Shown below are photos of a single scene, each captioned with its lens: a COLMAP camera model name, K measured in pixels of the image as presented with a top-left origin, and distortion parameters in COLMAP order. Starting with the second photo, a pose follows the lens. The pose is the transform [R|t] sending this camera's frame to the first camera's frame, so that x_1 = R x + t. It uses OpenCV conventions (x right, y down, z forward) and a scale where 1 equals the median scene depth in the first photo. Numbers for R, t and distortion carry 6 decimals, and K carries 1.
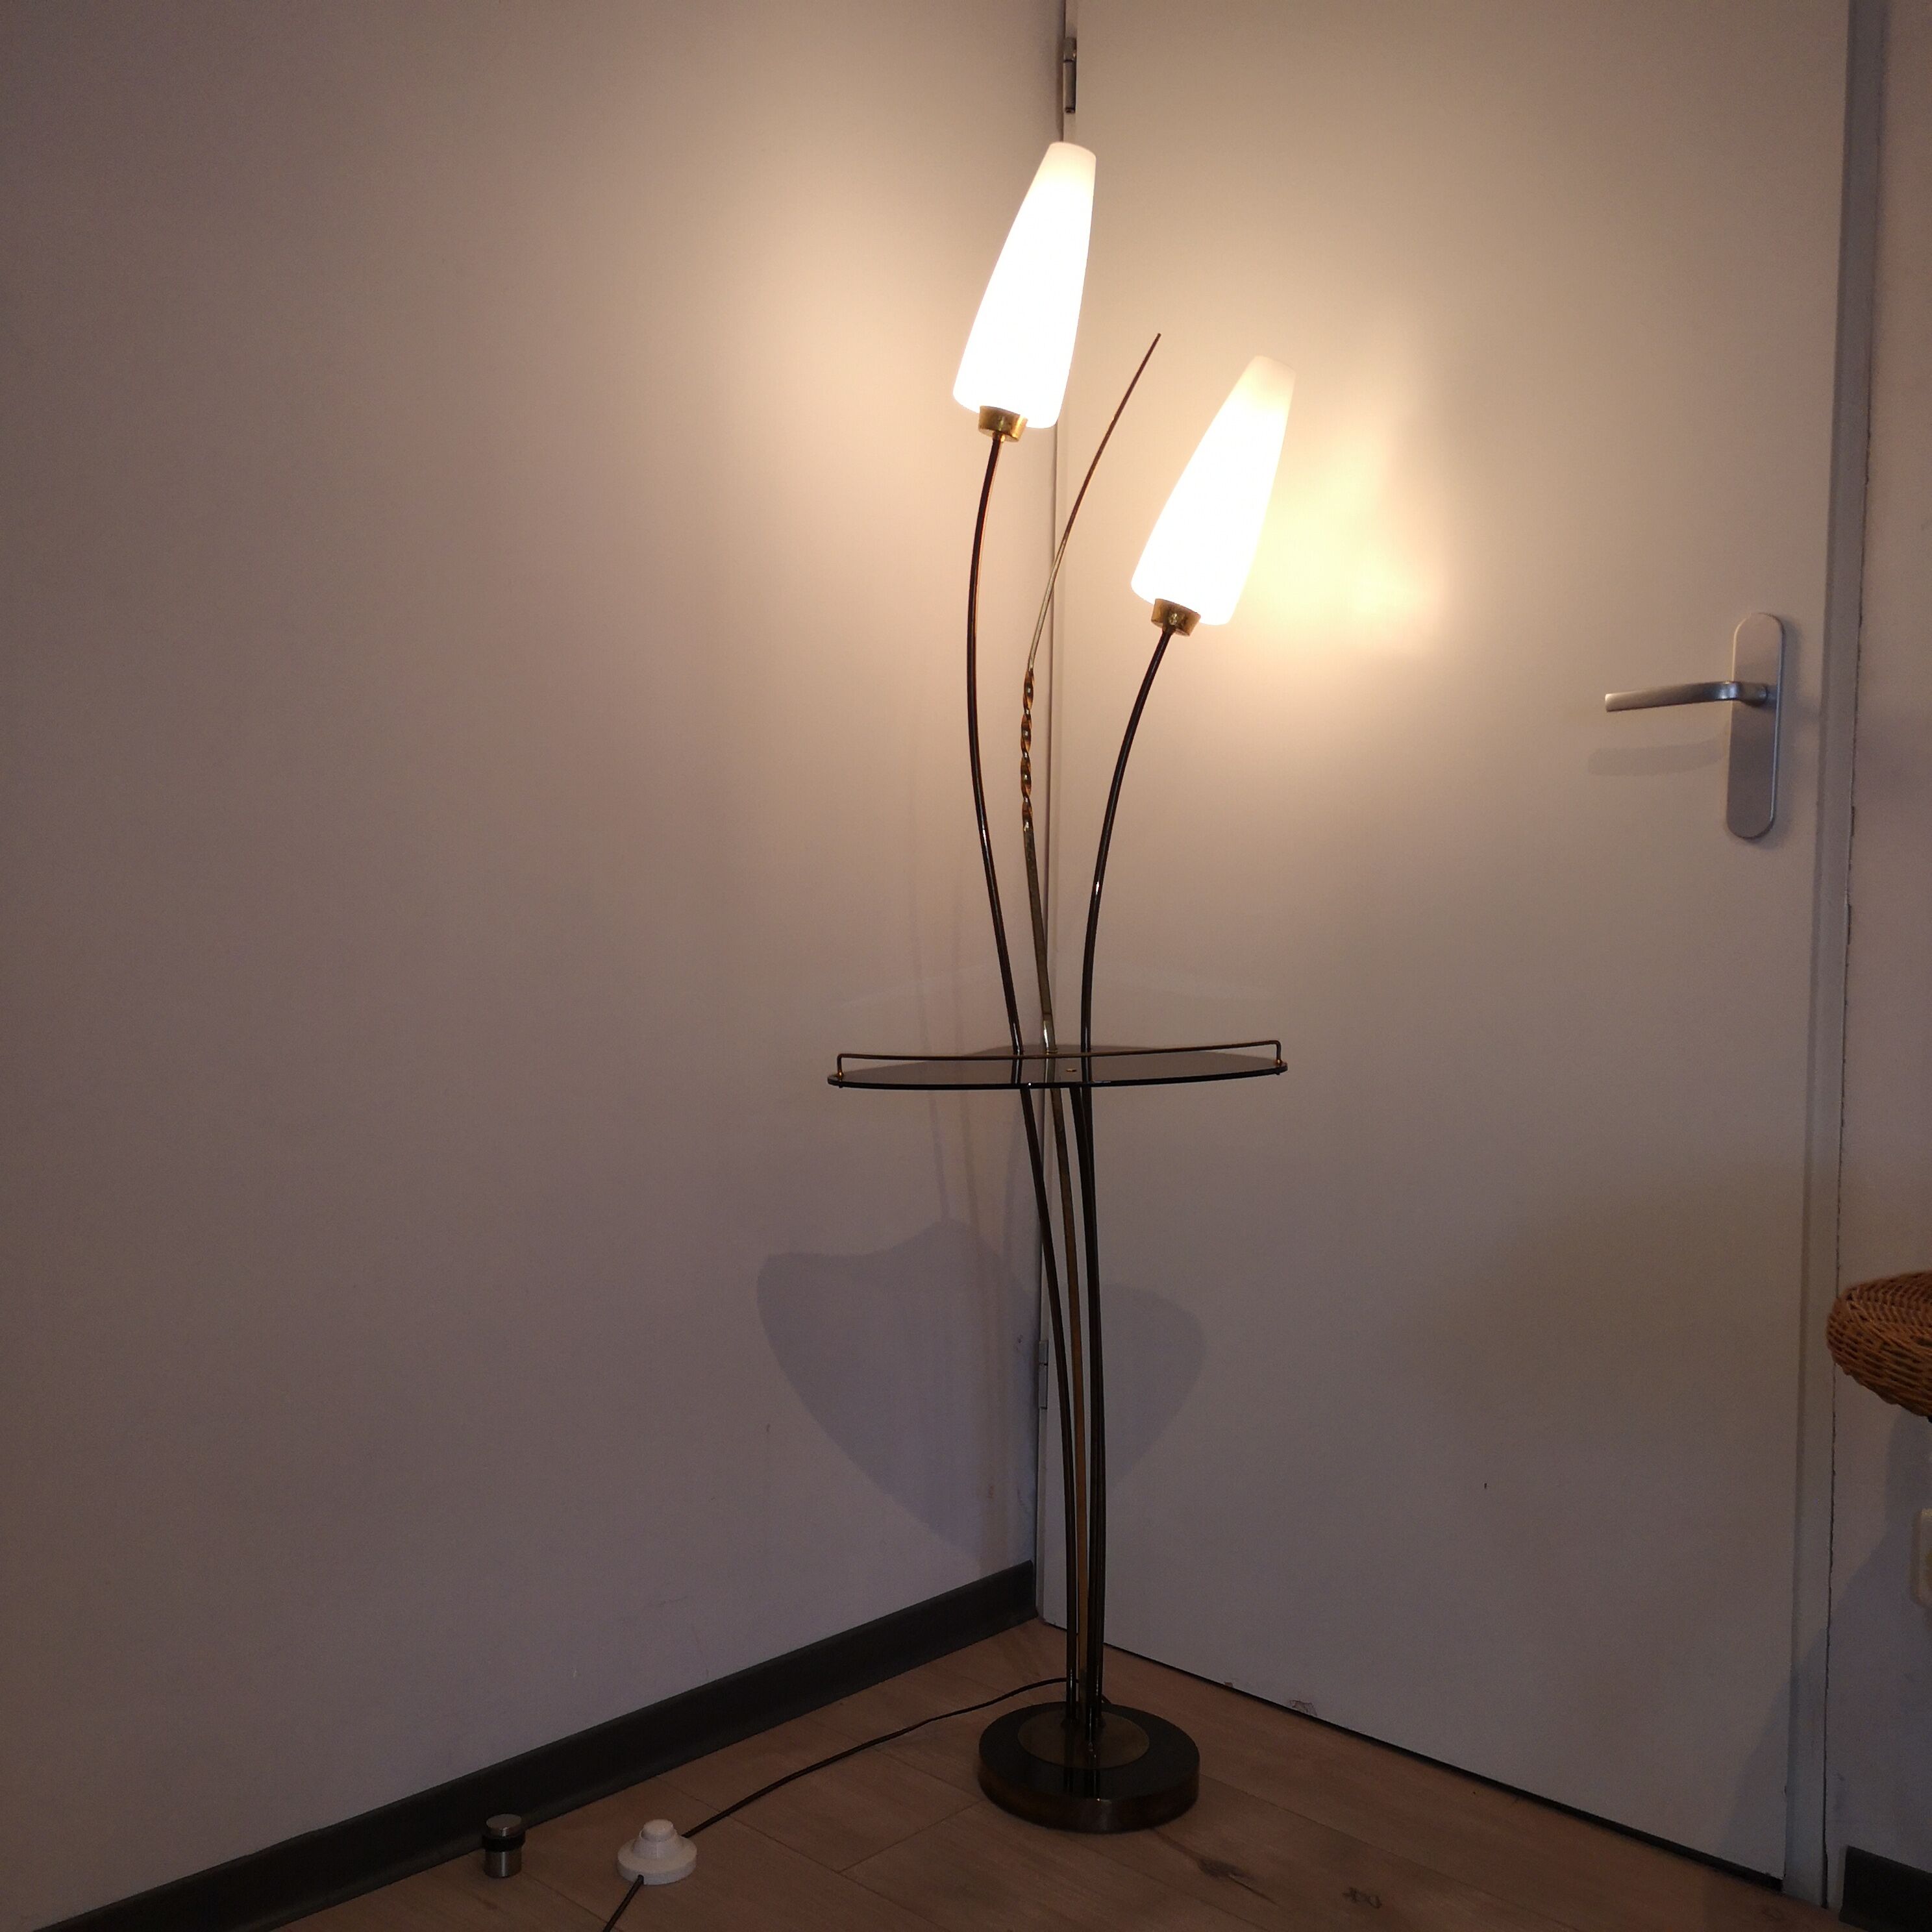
lens RADIAL K [[1901.6, 0, 966.0], [0, 1901.6, 966.0], [0, 0, 1]] dist [0.006542, -0.025721]
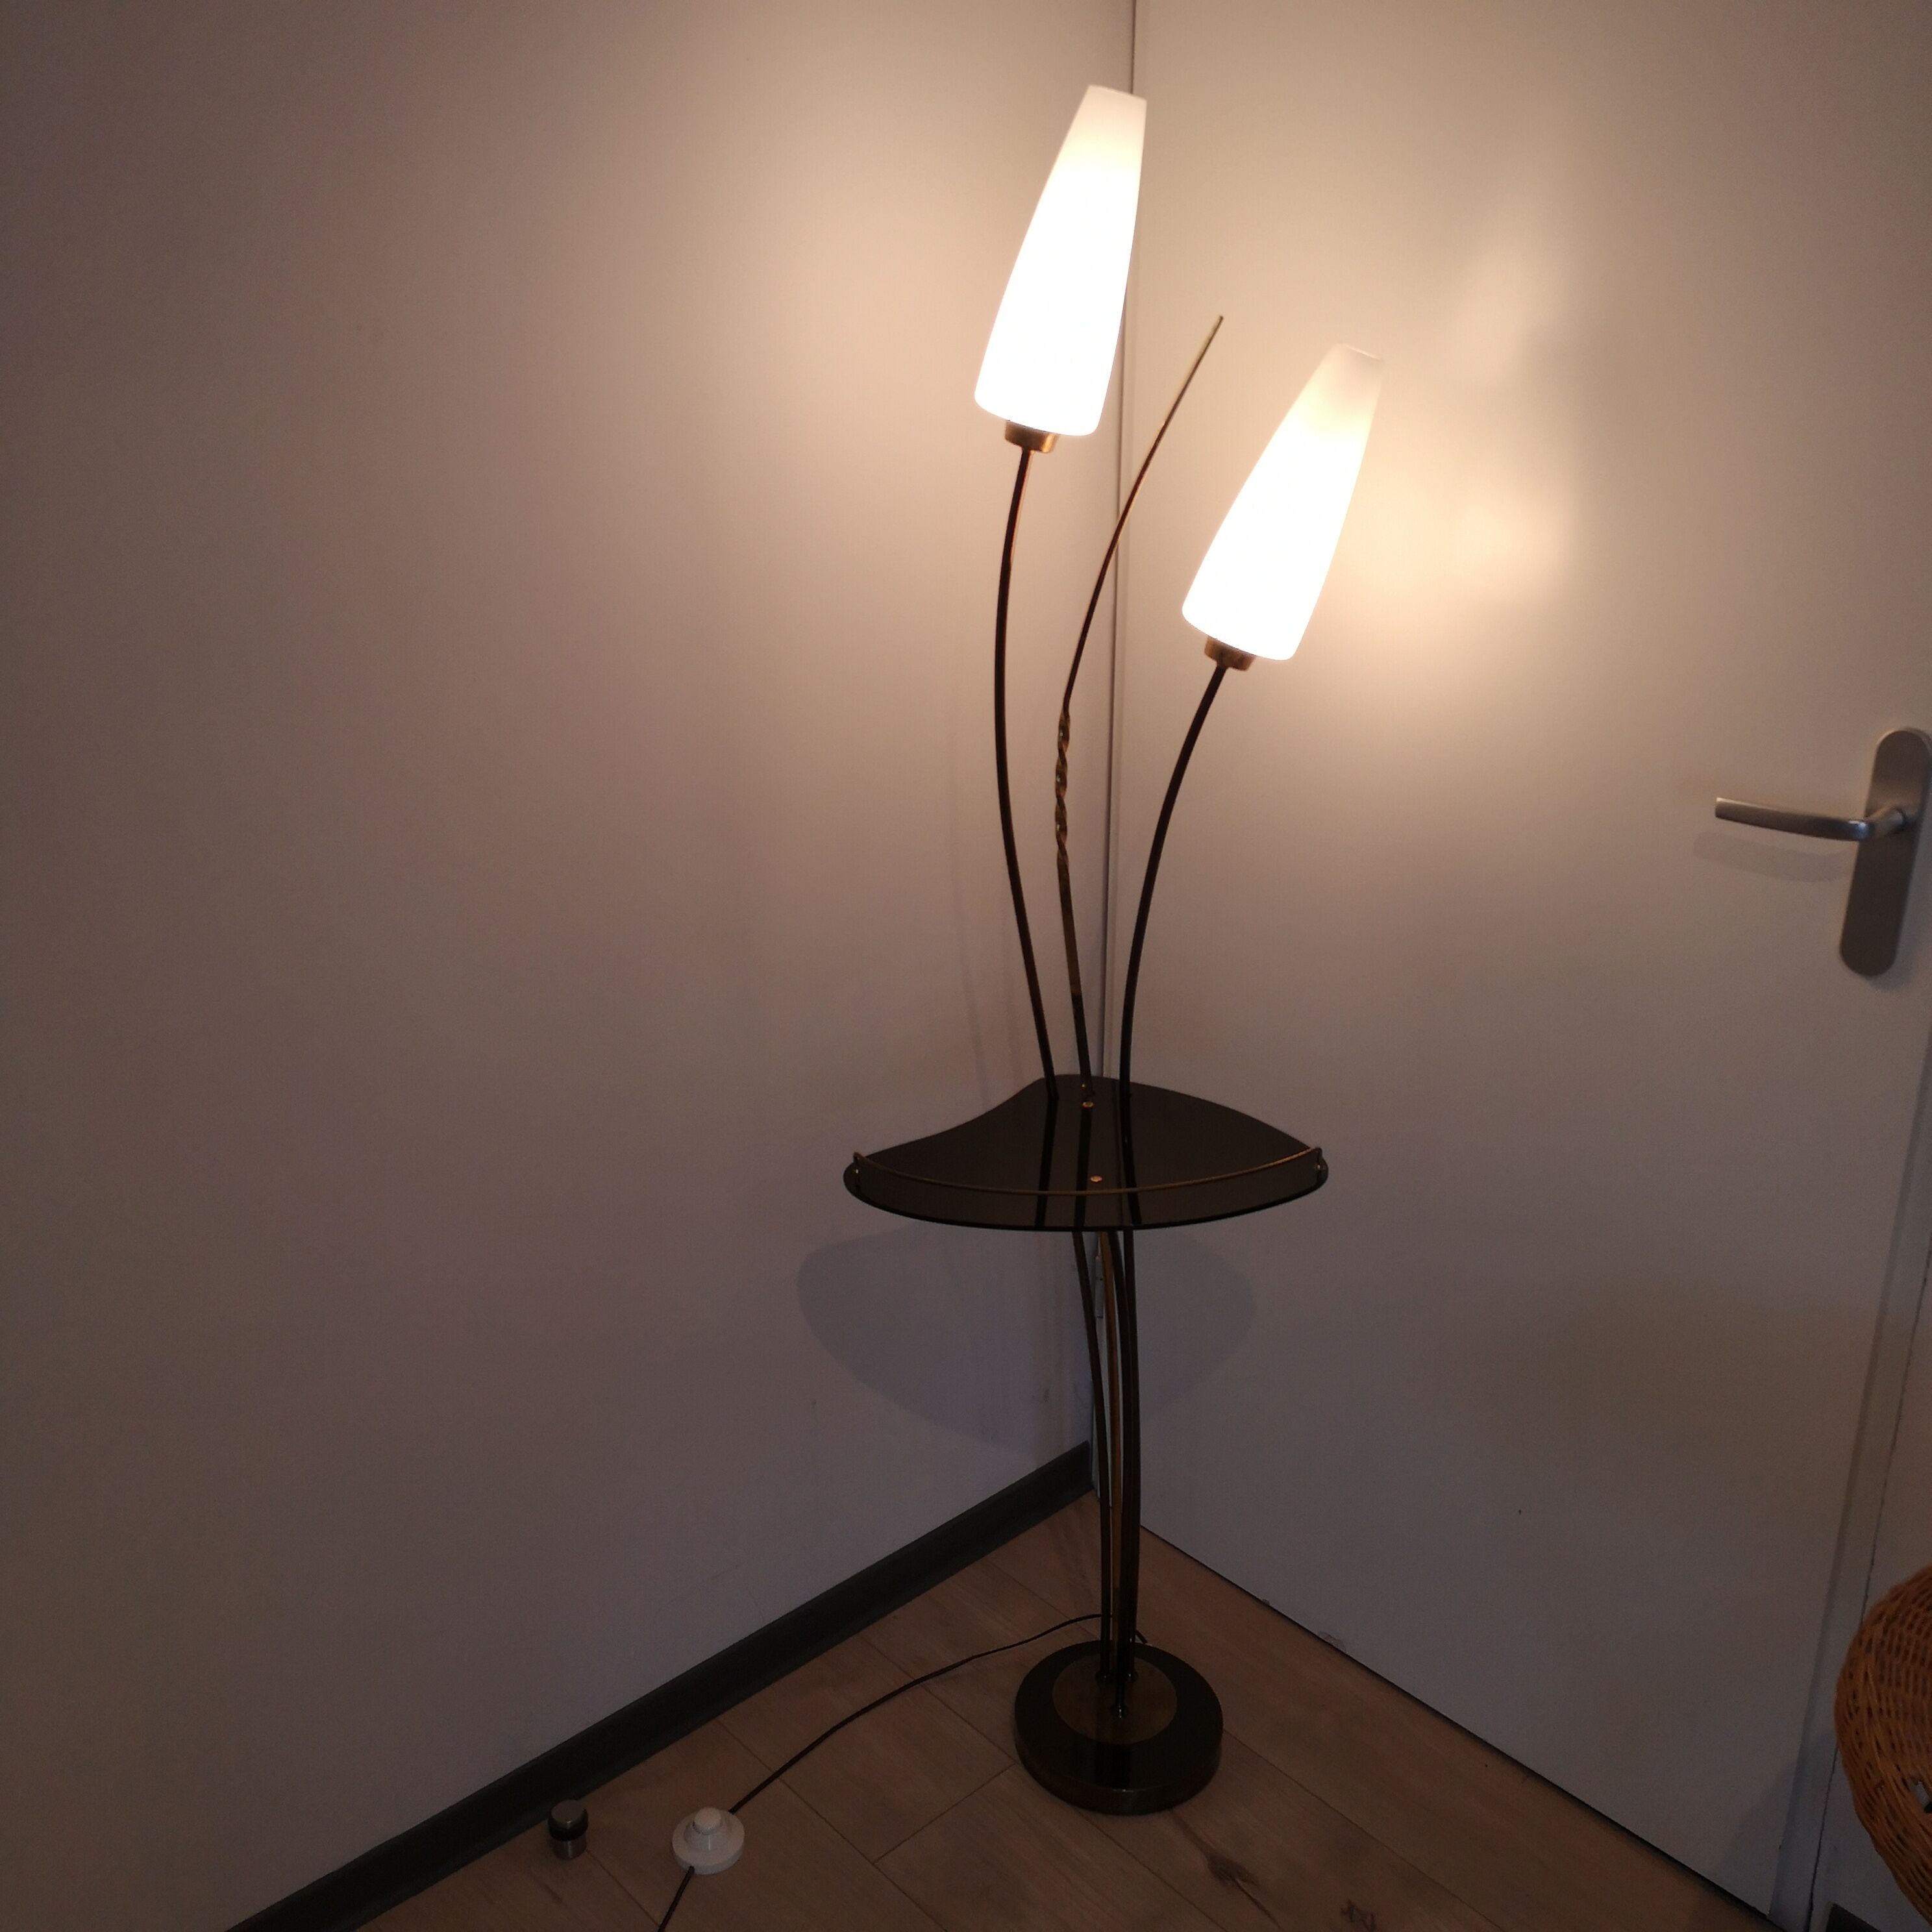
lens RADIAL K [[1897.3, 0, 961.4], [0, 1897.3, 933.6], [0, 0, 1]] dist [0.014024, -0.036884]
pose [[0.996245, 0.013446, -0.085529, 0.063352], [0.012738, 0.954353, 0.298409, -0.324997], [0.085638, -0.298378, 0.950598, 0.118503]]
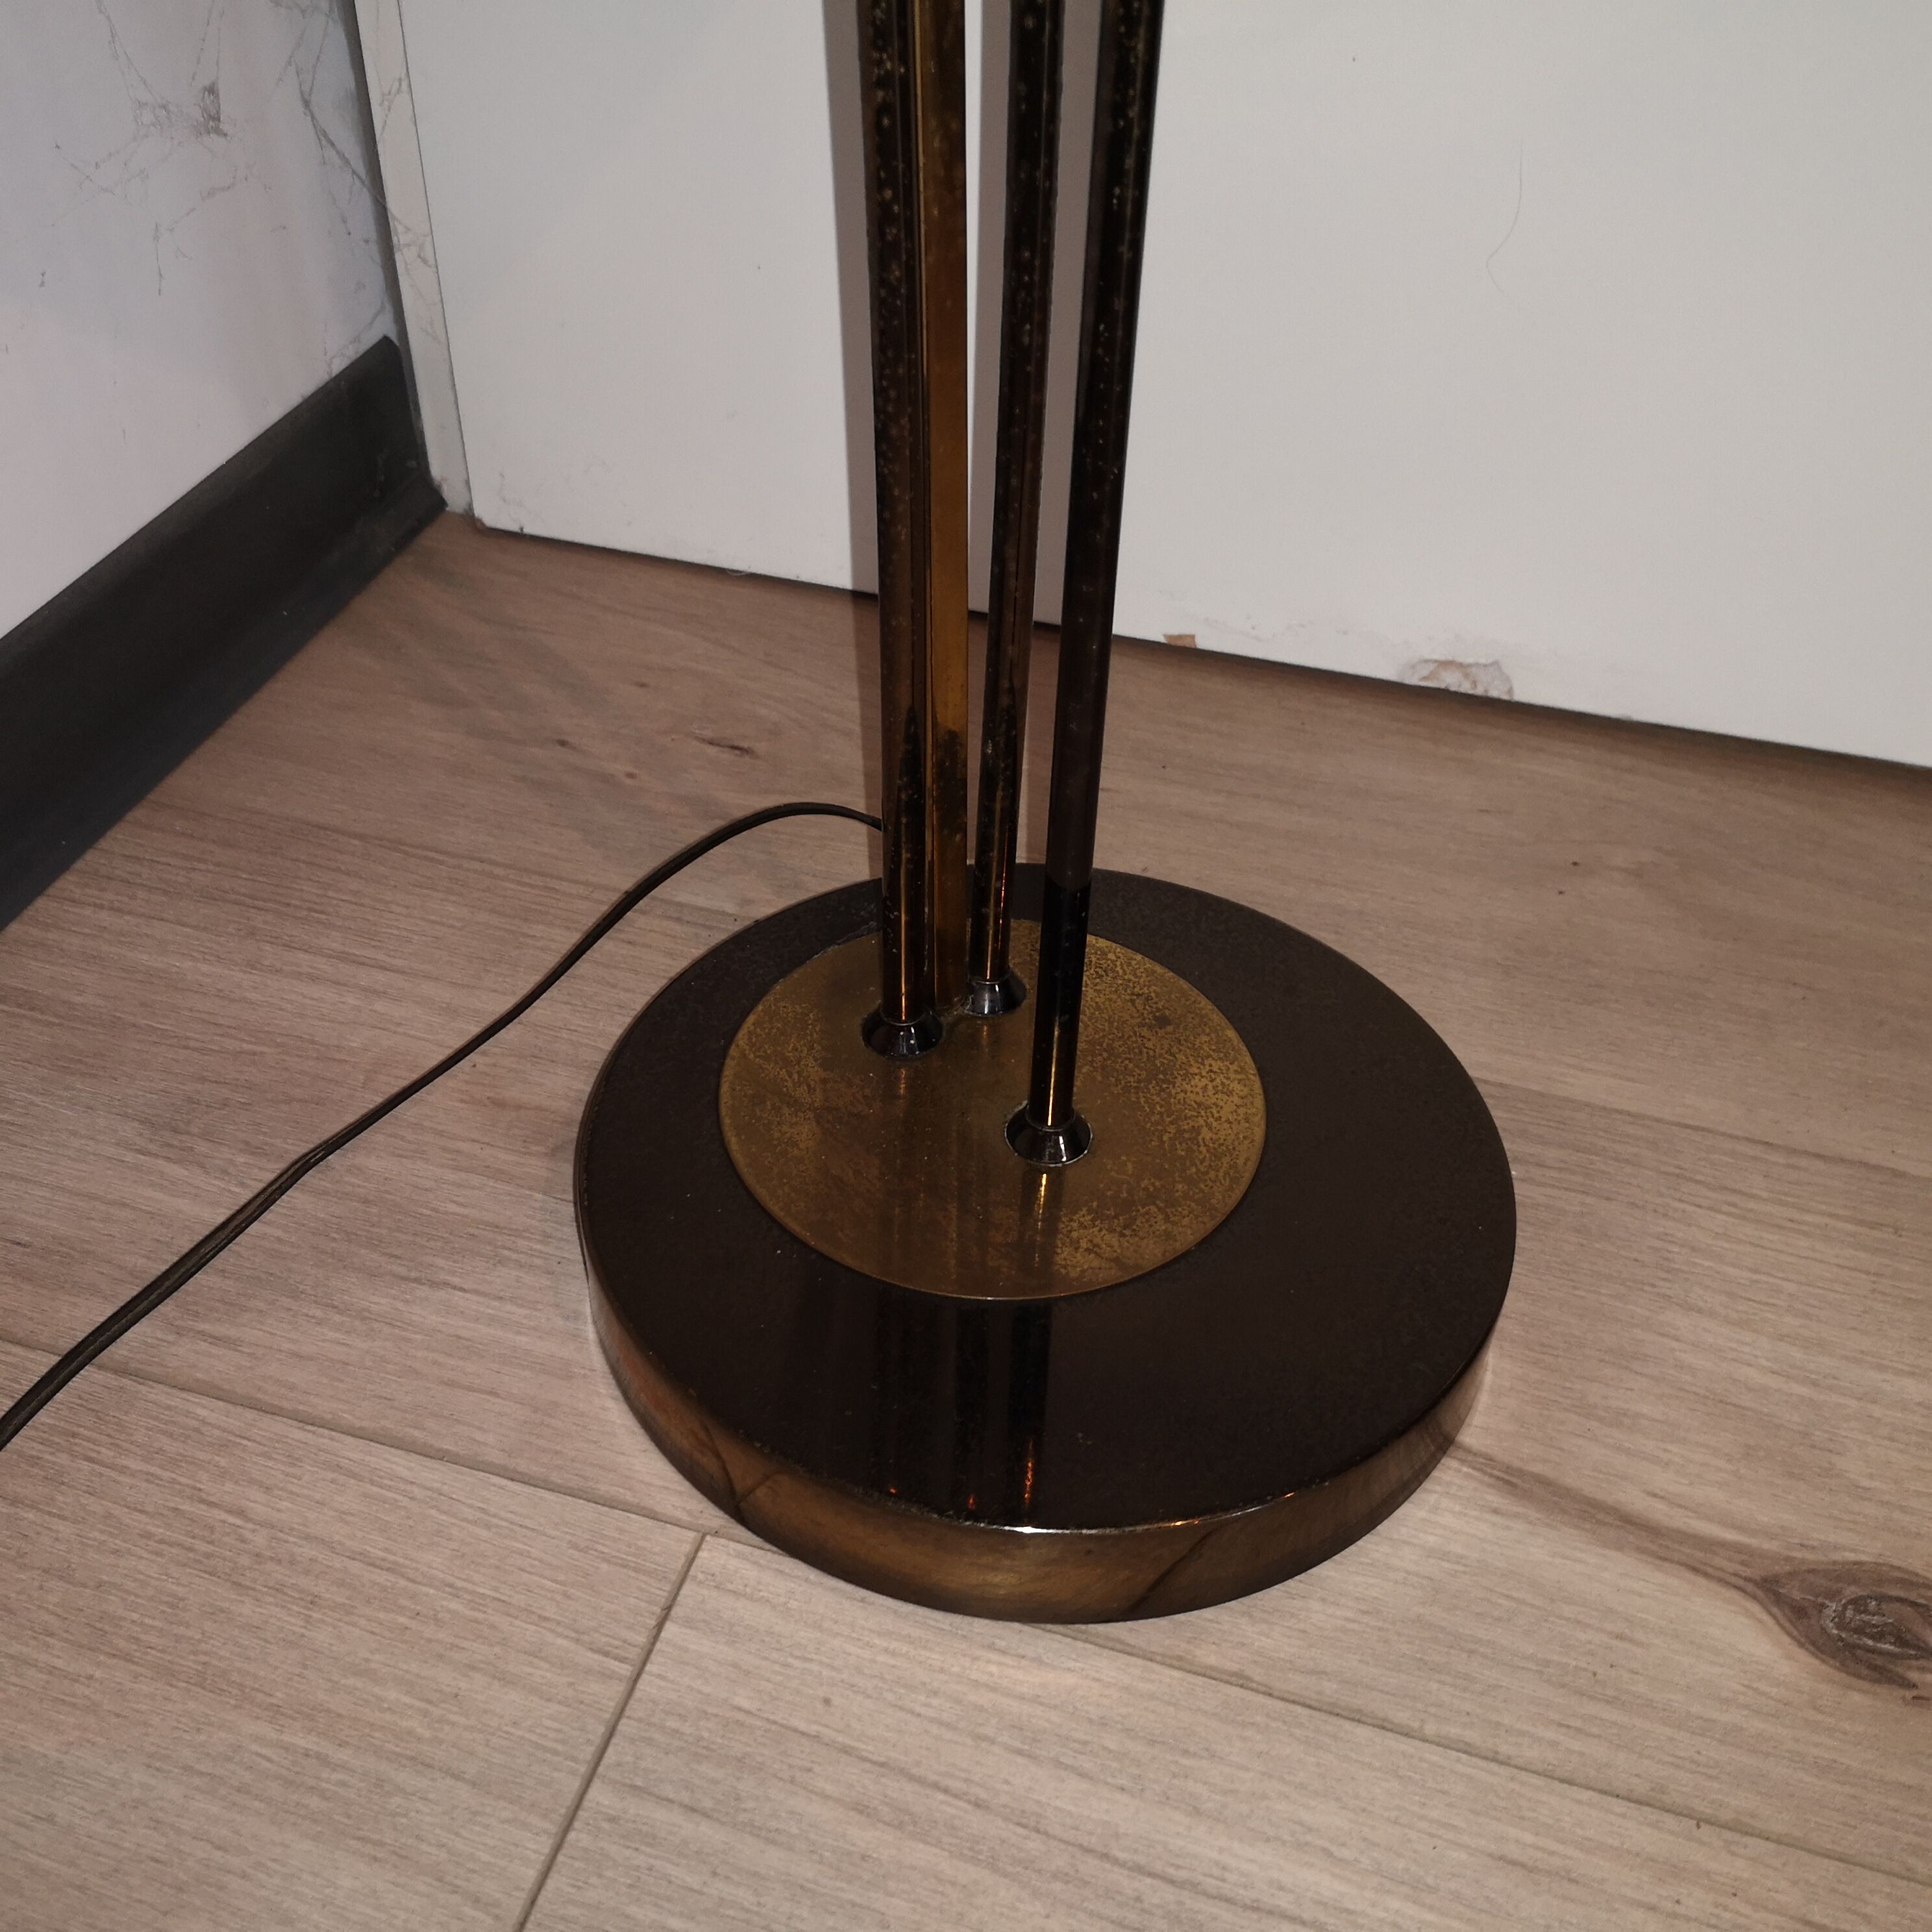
lens RADIAL K [[2000.6, 0, 966.0], [0, 2000.6, 966.0], [0, 0, 1]] dist [0.123112, -0.270787]
pose [[0.899233, -0.278525, 0.337348, -0.023368], [0.010135, 0.784192, 0.620436, 0.241561], [-0.437353, -0.554497, 0.707994, 0.852423]]
